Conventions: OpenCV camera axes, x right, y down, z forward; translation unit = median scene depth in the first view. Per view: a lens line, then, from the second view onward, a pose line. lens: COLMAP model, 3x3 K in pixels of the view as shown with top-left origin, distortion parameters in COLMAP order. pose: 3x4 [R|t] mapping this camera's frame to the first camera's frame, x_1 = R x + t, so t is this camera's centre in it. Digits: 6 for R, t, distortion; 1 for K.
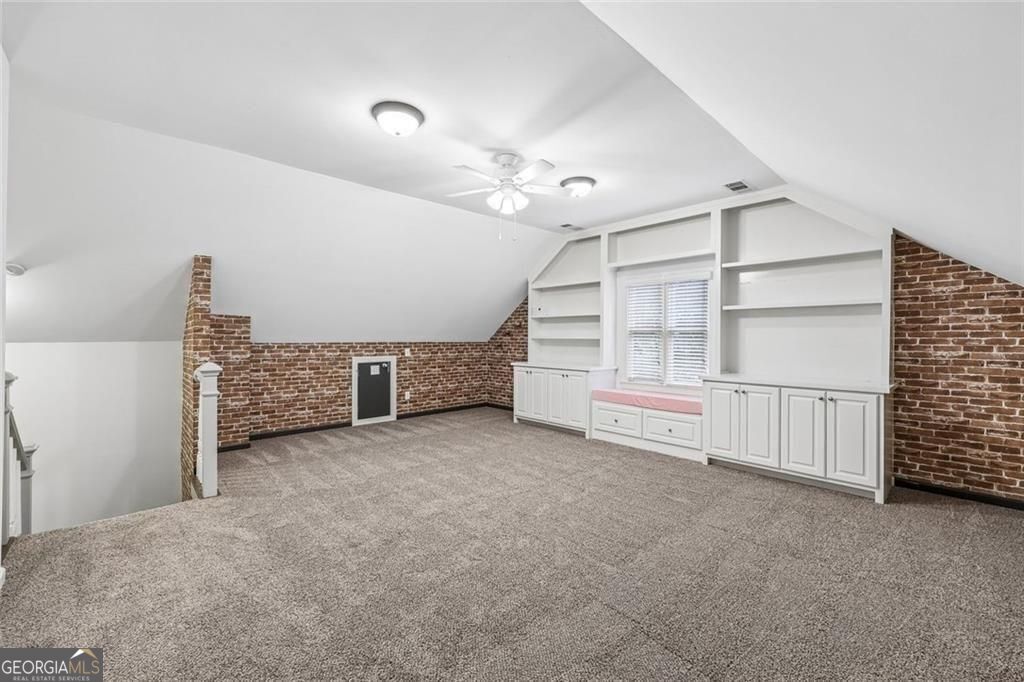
lens RADIAL K [[424.6, 0, 510.4], [0, 424.6, 335.4], [0, 0, 1]] dist [-0.000873, -0.000223]
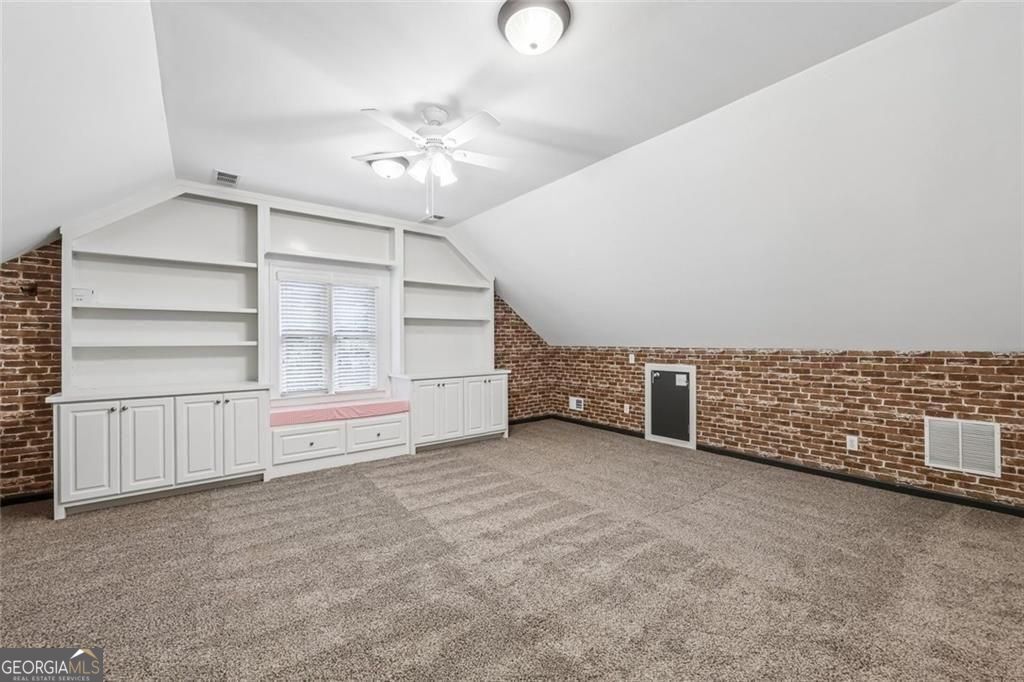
lens RADIAL K [[420.4, 0, 507.6], [0, 420.4, 340.9], [0, 0, 1]] dist [-0.000934, -0.000075]
pose [[0.085175, -0.001355, 0.996365, -0.484836], [0.004966, 0.999987, 0.000935, 0.002113], [-0.996354, 0.004868, 0.085181, 0.503392]]
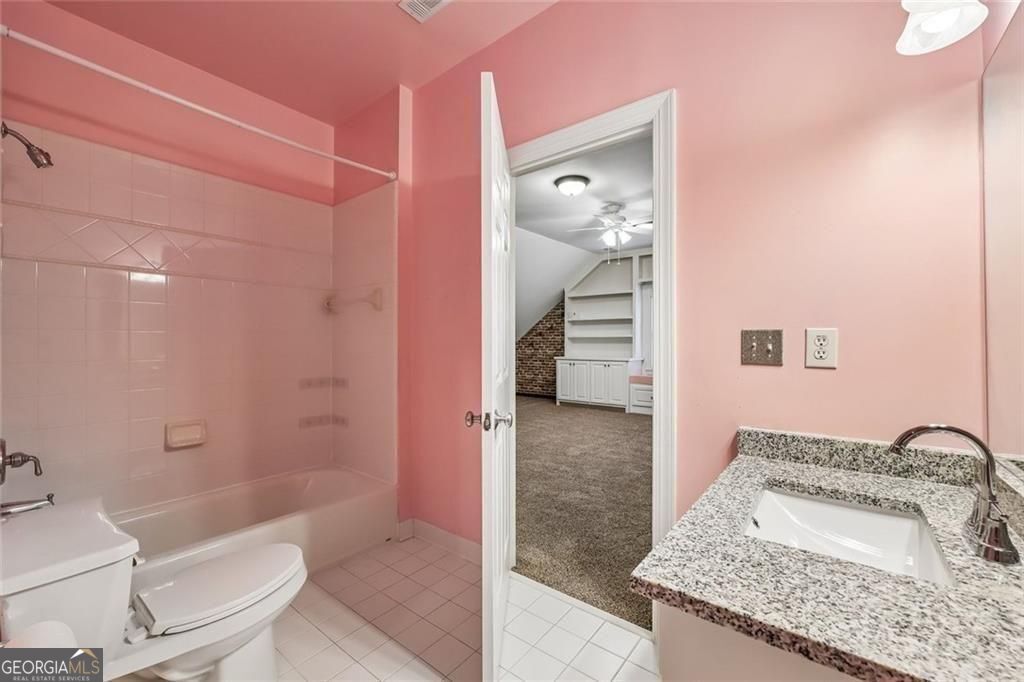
lens RADIAL K [[420.4, 0, 507.6], [0, 420.4, 340.9], [0, 0, 1]] dist [-0.000934, -0.000075]
pose [[0.988264, -0.003916, 0.152708, -0.363388], [0.003697, 0.999992, 0.001719, 0.017093], [-0.152714, -0.001134, 0.988270, -0.213713]]
